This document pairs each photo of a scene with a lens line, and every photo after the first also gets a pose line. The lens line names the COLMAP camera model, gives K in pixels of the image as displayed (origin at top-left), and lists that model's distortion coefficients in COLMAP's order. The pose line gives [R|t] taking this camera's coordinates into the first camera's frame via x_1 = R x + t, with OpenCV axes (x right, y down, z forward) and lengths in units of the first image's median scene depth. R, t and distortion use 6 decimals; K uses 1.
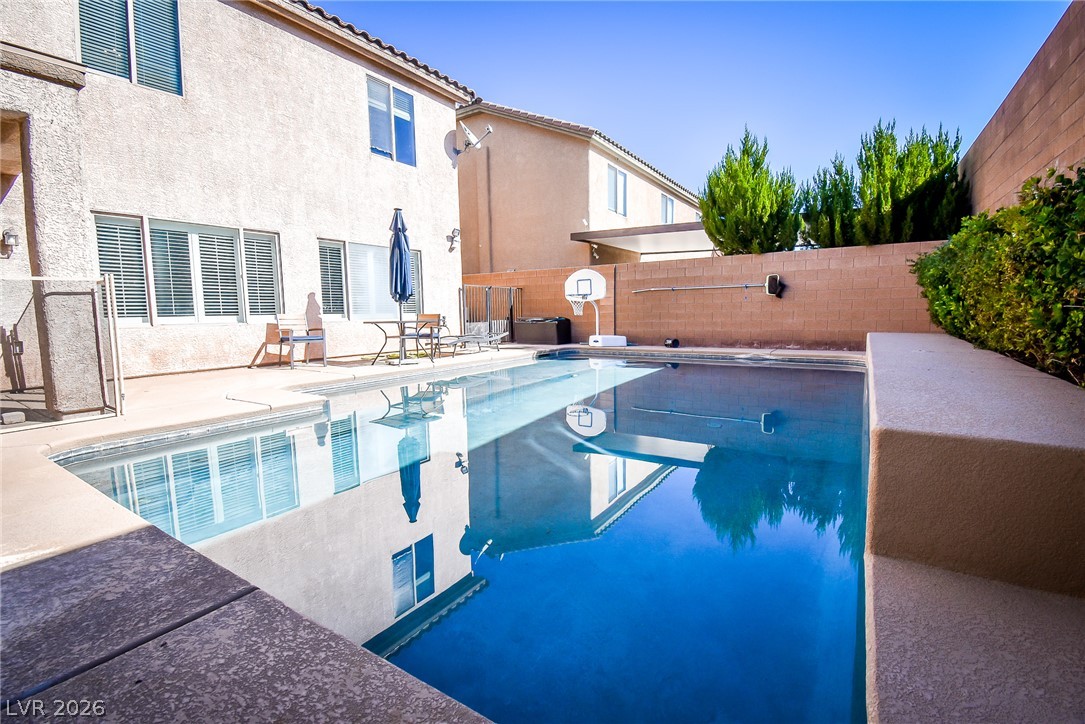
lens RADIAL K [[478.3, 0, 552.1], [0, 478.3, 365.8], [0, 0, 1]] dist [0.012146, -0.016953]
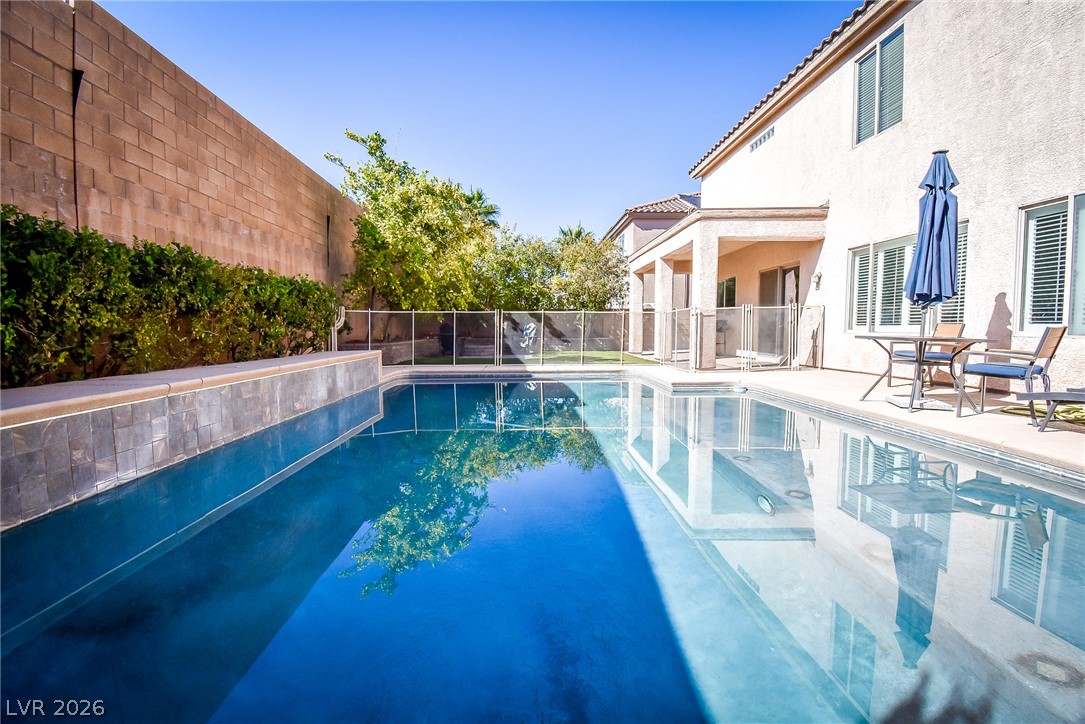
lens RADIAL K [[478.3, 0, 550.1], [0, 478.3, 366.3], [0, 0, 1]] dist [0.012146, -0.016953]
pose [[-0.812566, 0.065136, -0.579219, 0.341690], [-0.050452, 0.982147, 0.181225, -0.114130], [0.580682, 0.176480, -0.794772, 0.962587]]
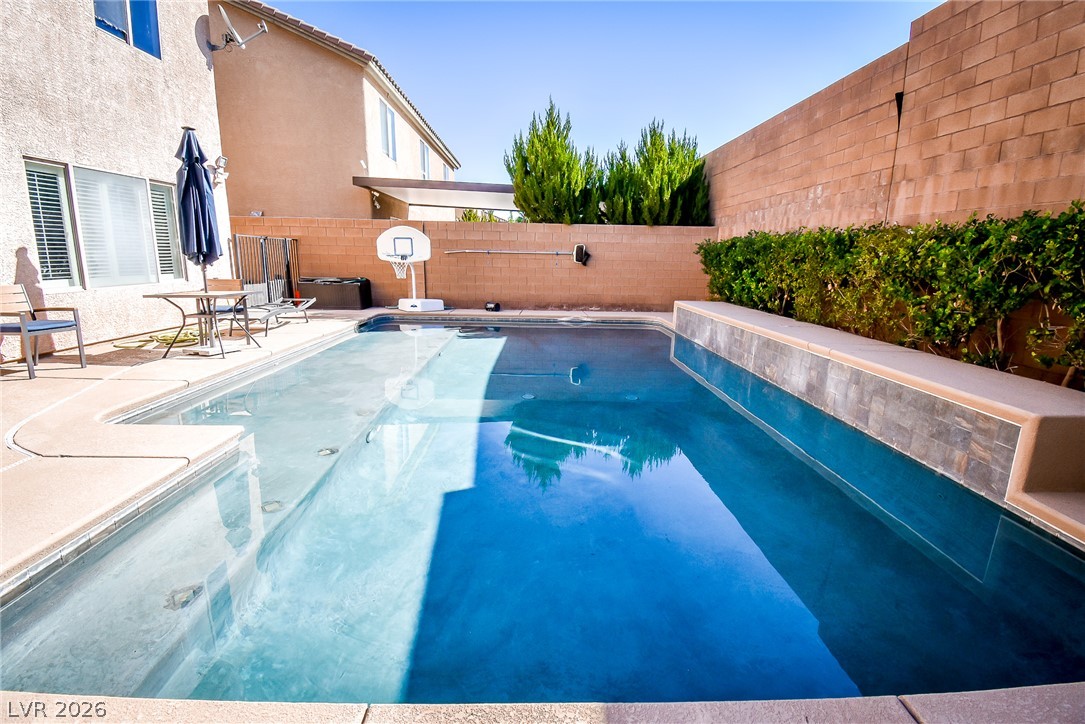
lens RADIAL K [[478.3, 0, 546.6], [0, 478.3, 361.3], [0, 0, 1]] dist [0.012146, -0.016953]
pose [[0.826127, -0.088924, 0.556424, -0.240773], [0.031345, 0.993193, 0.112188, -0.044575], [-0.562612, -0.075240, 0.823290, 0.096127]]
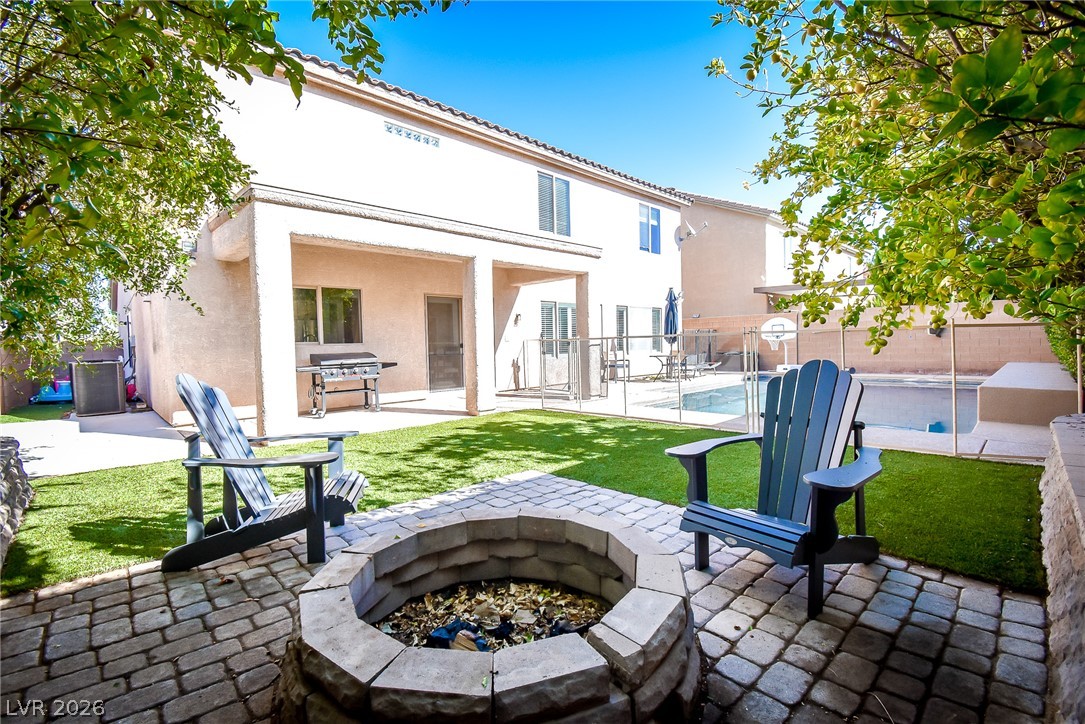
lens RADIAL K [[478.3, 0, 550.5], [0, 478.3, 365.1], [0, 0, 1]] dist [0.012146, -0.016953]
pose [[0.973346, 0.002626, -0.229325, -0.271152], [-0.017630, 0.997832, -0.063405, 0.040181], [0.228662, 0.065758, 0.971282, -0.533938]]
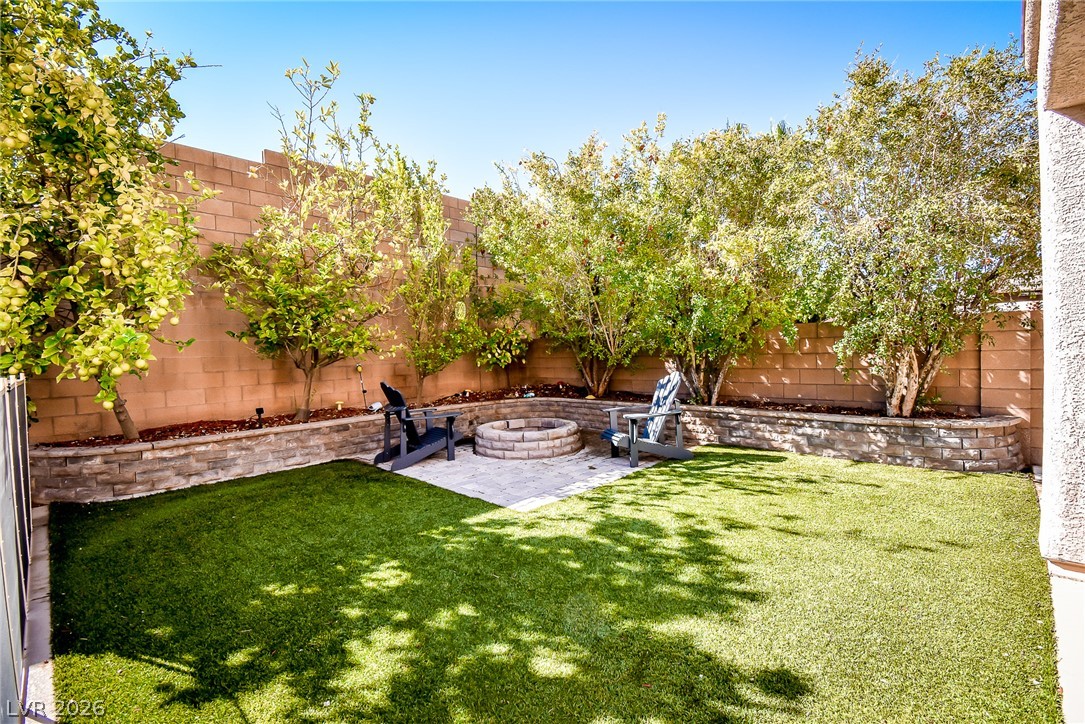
lens RADIAL K [[478.3, 0, 545.0], [0, 478.3, 357.9], [0, 0, 1]] dist [0.012146, -0.016953]
pose [[-0.979473, 0.046440, 0.196151, -0.481243], [0.071943, 0.989550, 0.124961, -0.062484], [-0.188297, 0.136508, -0.972579, 0.228340]]
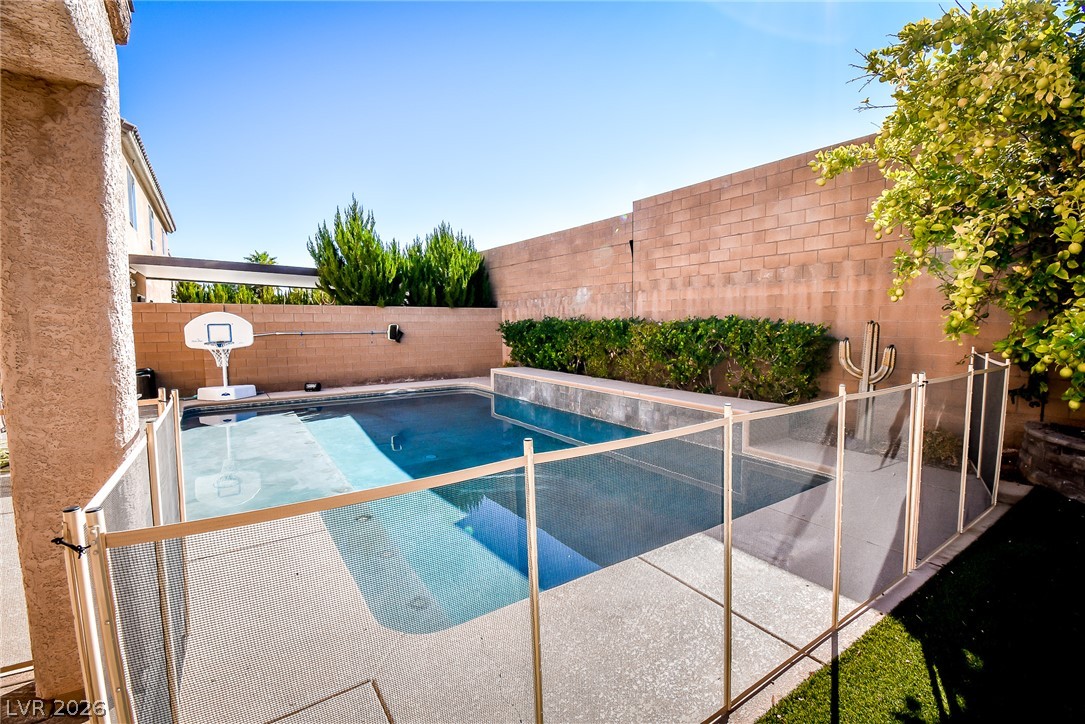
lens RADIAL K [[478.3, 0, 547.4], [0, 478.3, 364.1], [0, 0, 1]] dist [0.012146, -0.016953]
pose [[0.385716, -0.065145, 0.920315, -0.516267], [0.100180, 0.994564, 0.028414, -0.078281], [-0.917162, 0.081238, 0.390145, 0.145882]]
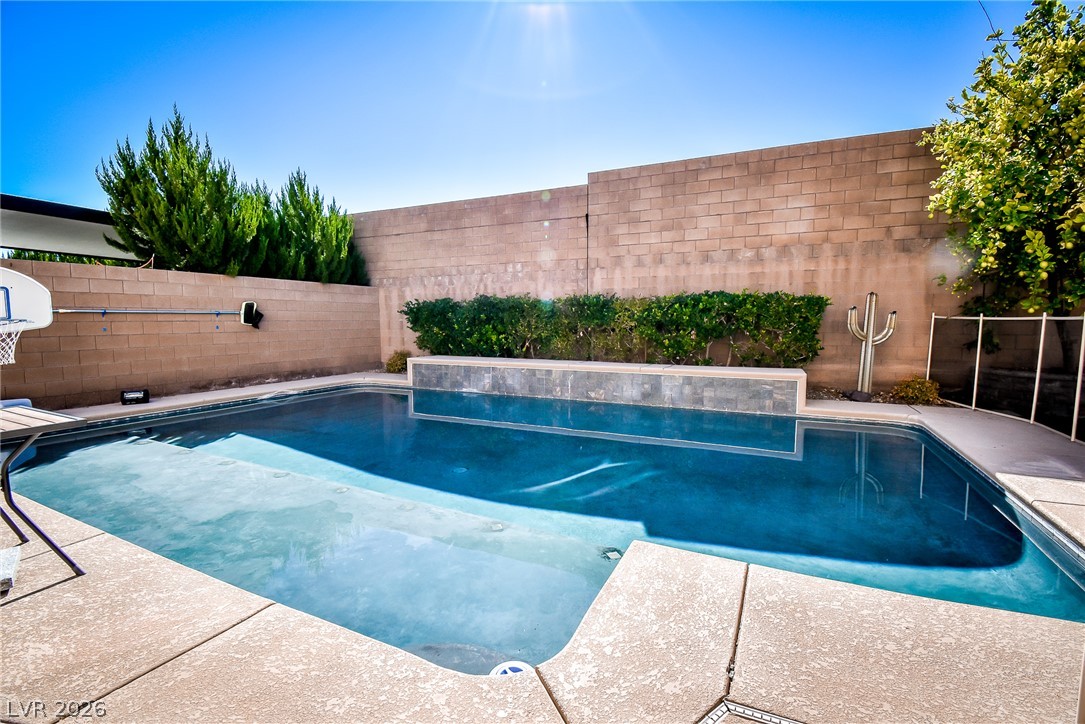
lens RADIAL K [[478.3, 0, 544.9], [0, 478.3, 362.4], [0, 0, 1]] dist [0.012146, -0.016953]
pose [[-0.123833, -0.068595, 0.989929, -0.464142], [0.115795, 0.989793, 0.083070, -0.086112], [-0.985524, 0.124916, -0.114626, 0.554587]]
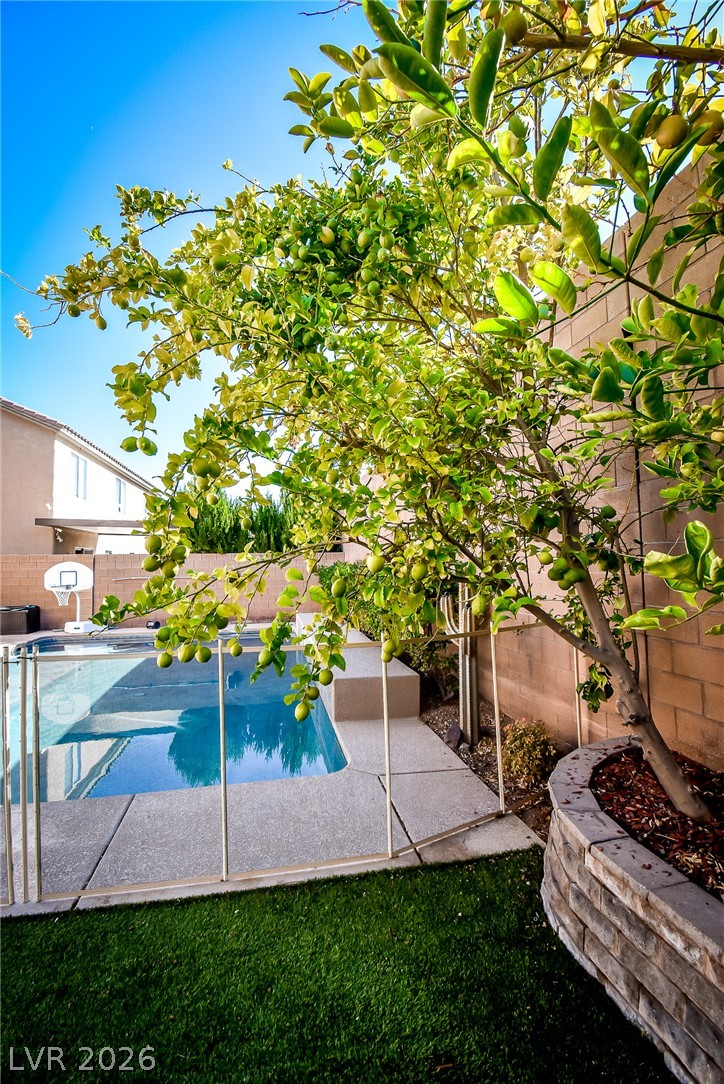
lens RADIAL K [[478.7, 0, 371.4], [0, 478.7, 537.6], [0, 0, 1]] dist [-0.015348, -0.000722]
pose [[0.706054, 0.045018, 0.706726, -0.218507], [0.081129, 0.986264, -0.143877, -0.048876], [-0.703496, 0.158921, 0.692703, -0.231427]]
